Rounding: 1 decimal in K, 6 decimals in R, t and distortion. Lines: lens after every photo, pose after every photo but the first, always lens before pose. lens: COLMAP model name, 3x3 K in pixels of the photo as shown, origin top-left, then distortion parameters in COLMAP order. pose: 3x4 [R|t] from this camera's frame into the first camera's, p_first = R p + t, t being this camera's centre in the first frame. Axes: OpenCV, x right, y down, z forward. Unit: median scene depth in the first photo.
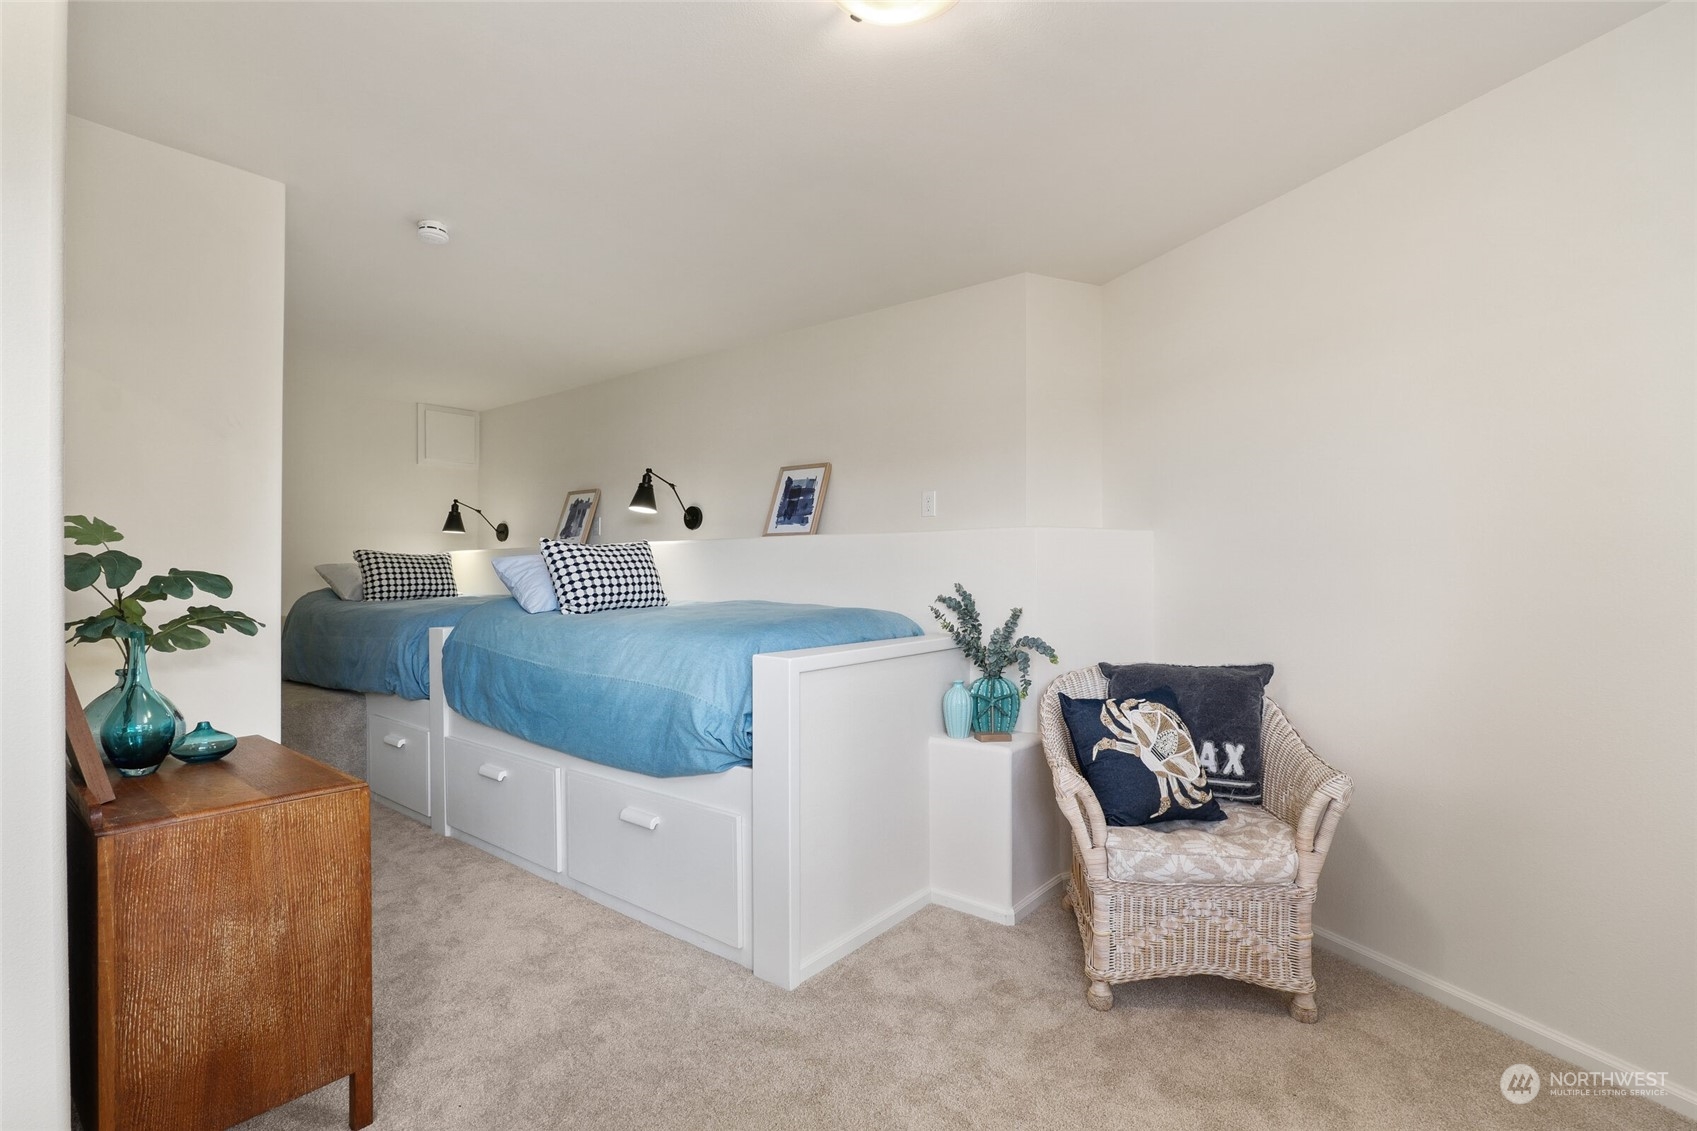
lens RADIAL K [[784.6, 0, 848.0], [0, 784.6, 574.3], [0, 0, 1]] dist [-0.002203, 0.001240]
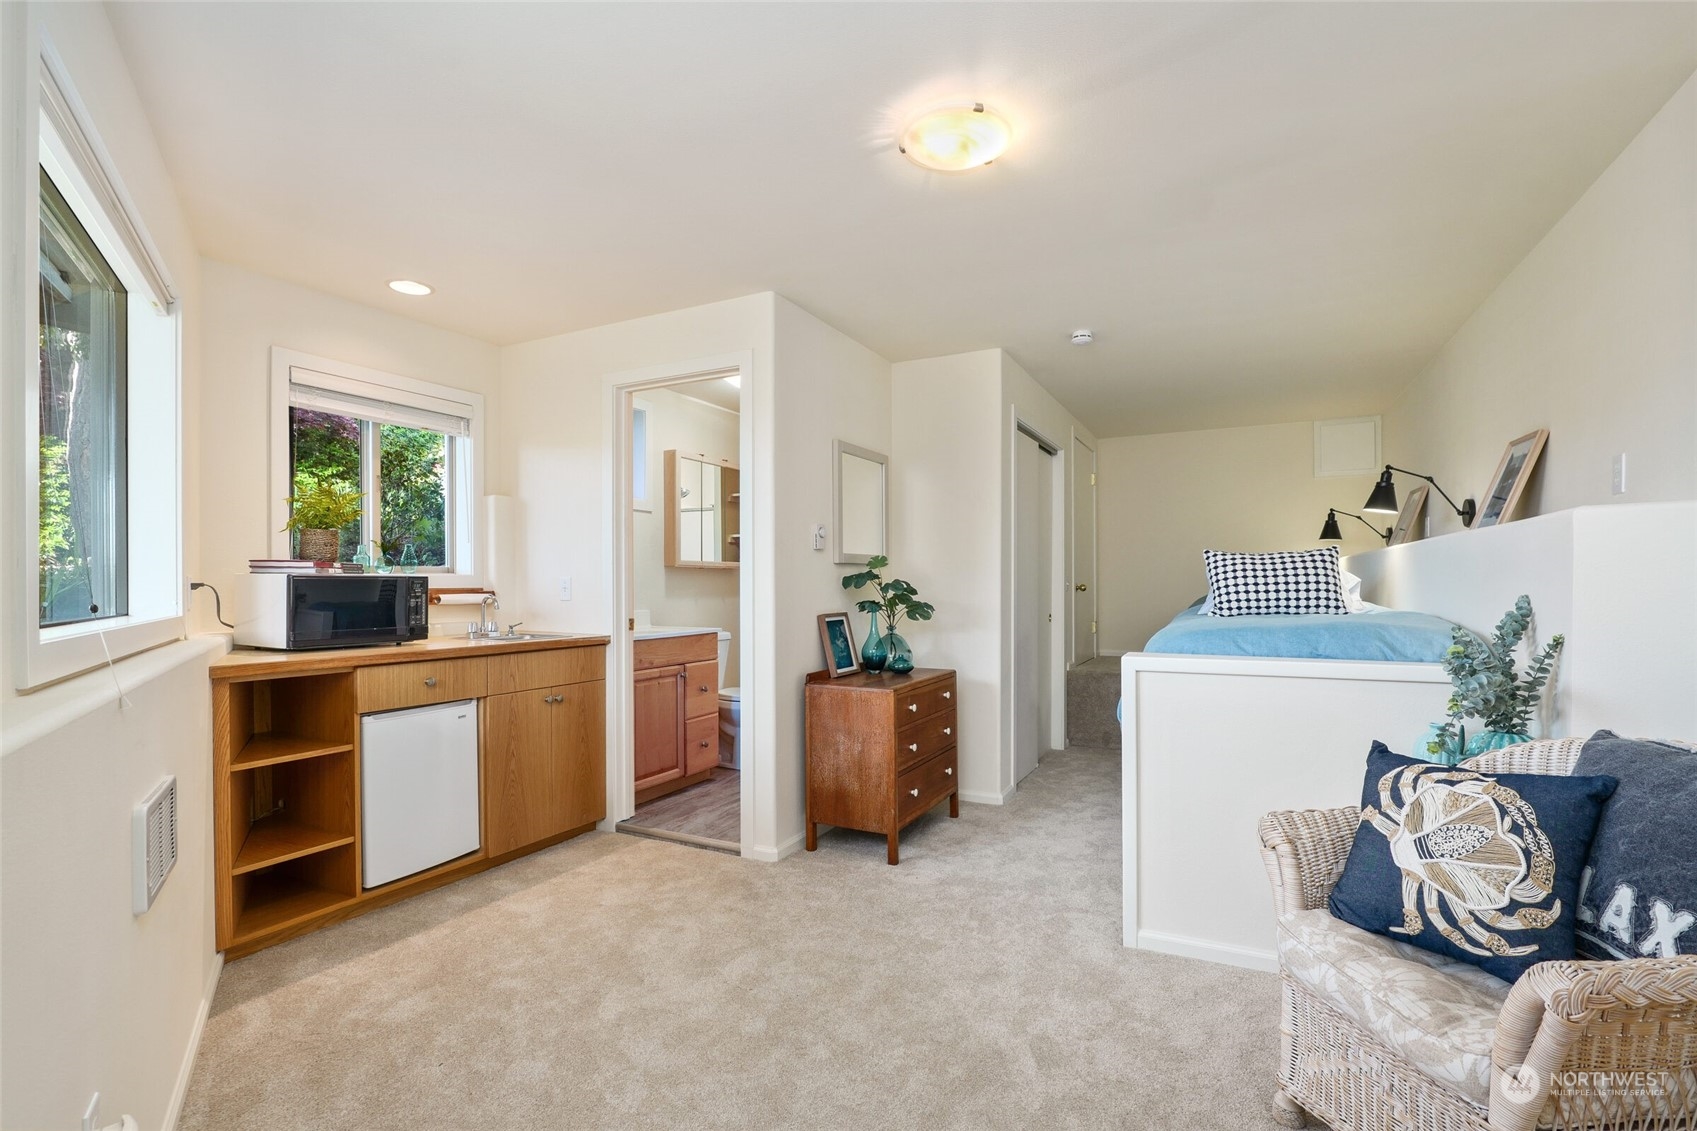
lens RADIAL K [[784.6, 0, 847.1], [0, 784.6, 572.8], [0, 0, 1]] dist [-0.002203, 0.001240]
pose [[0.200303, -0.010033, -0.979683, 0.972924], [0.002854, 0.999949, -0.009657, -0.004668], [0.979730, -0.000862, 0.200322, 0.379611]]
